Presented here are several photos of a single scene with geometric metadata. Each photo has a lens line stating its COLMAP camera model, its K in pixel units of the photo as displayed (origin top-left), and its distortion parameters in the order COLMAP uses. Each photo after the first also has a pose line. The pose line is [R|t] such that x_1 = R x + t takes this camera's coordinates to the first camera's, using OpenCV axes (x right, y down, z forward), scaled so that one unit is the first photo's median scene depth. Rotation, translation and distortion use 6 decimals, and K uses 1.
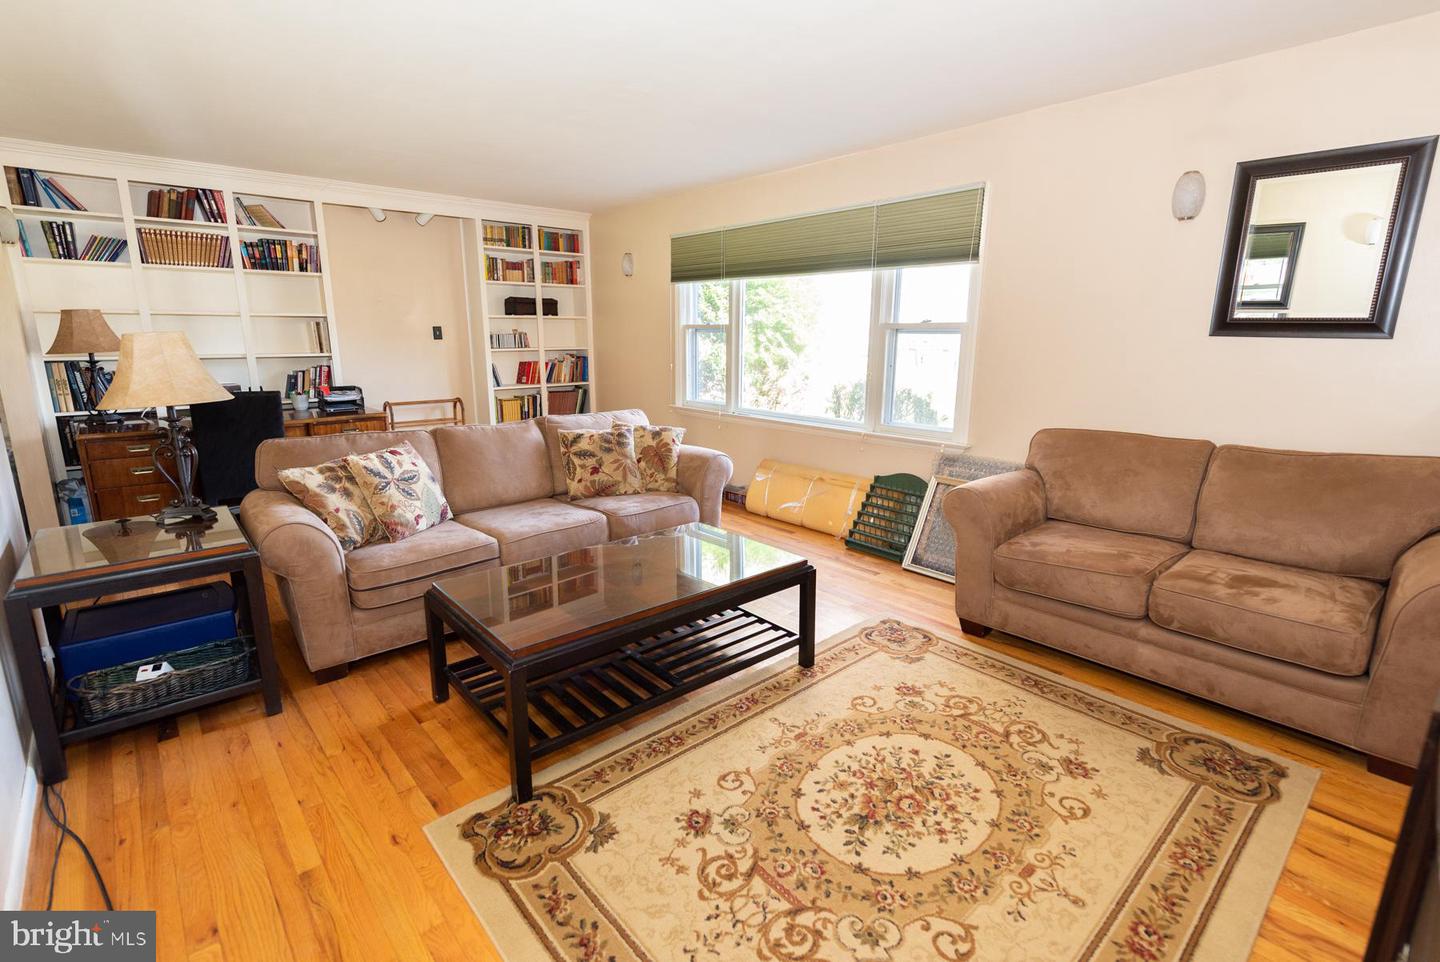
lens RADIAL K [[674.3, 0, 718.6], [0, 674.3, 481.9], [0, 0, 1]] dist [0.012193, -0.002403]
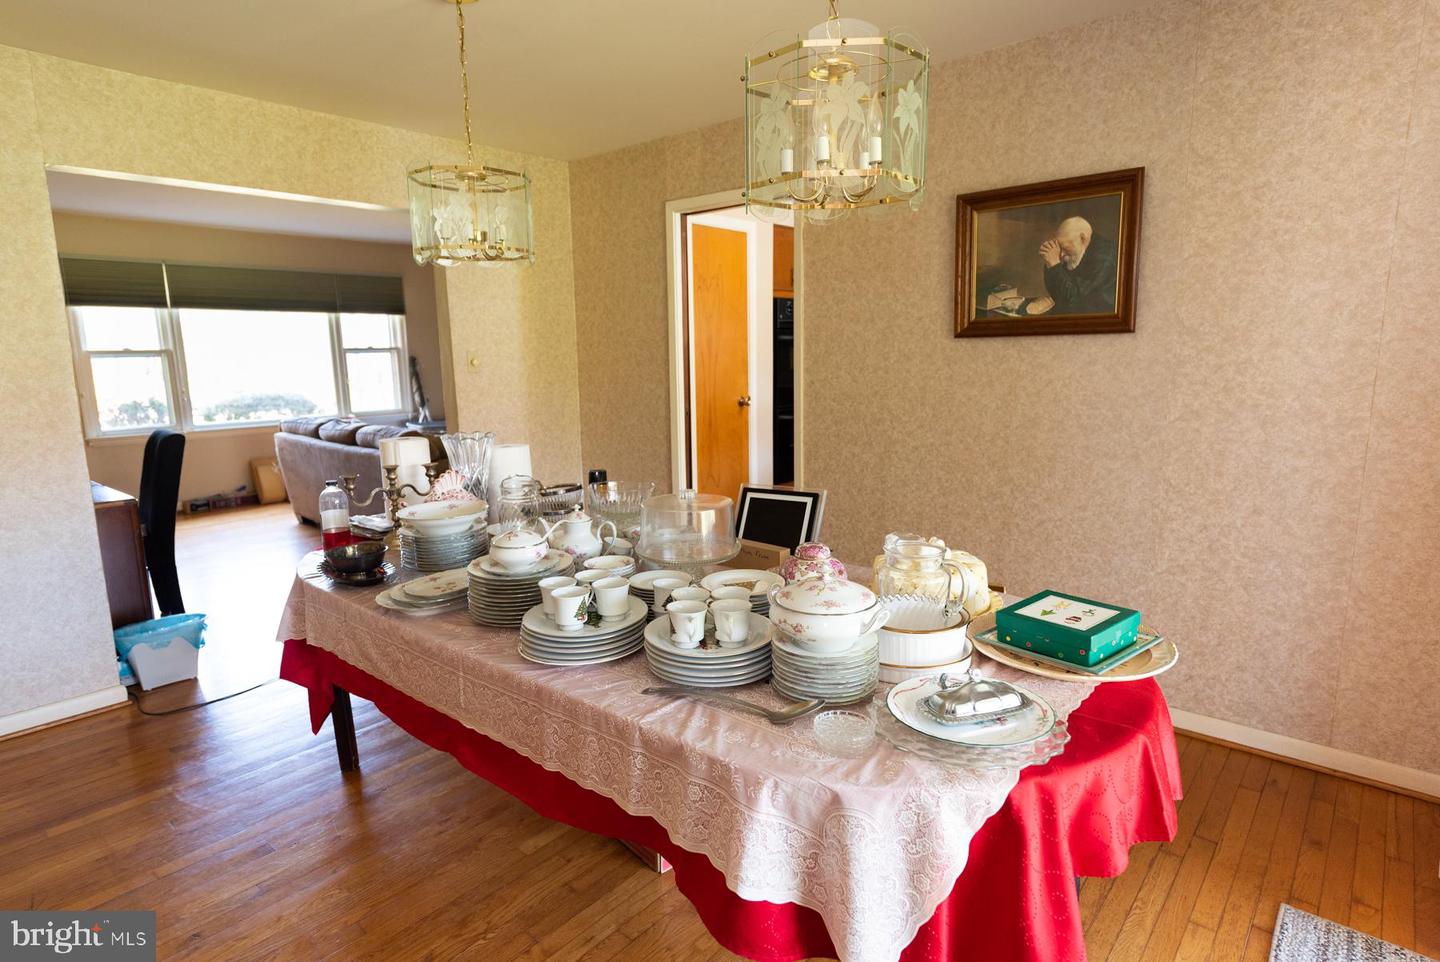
lens RADIAL K [[777.3, 0, 722.6], [0, 777.3, 470.9], [0, 0, 1]] dist [0.012760, -0.002165]
pose [[-0.137615, -0.158225, 0.977766, -2.571408], [0.233123, 0.954253, 0.187230, -0.142123], [-0.962661, 0.253706, -0.094434, 0.599909]]
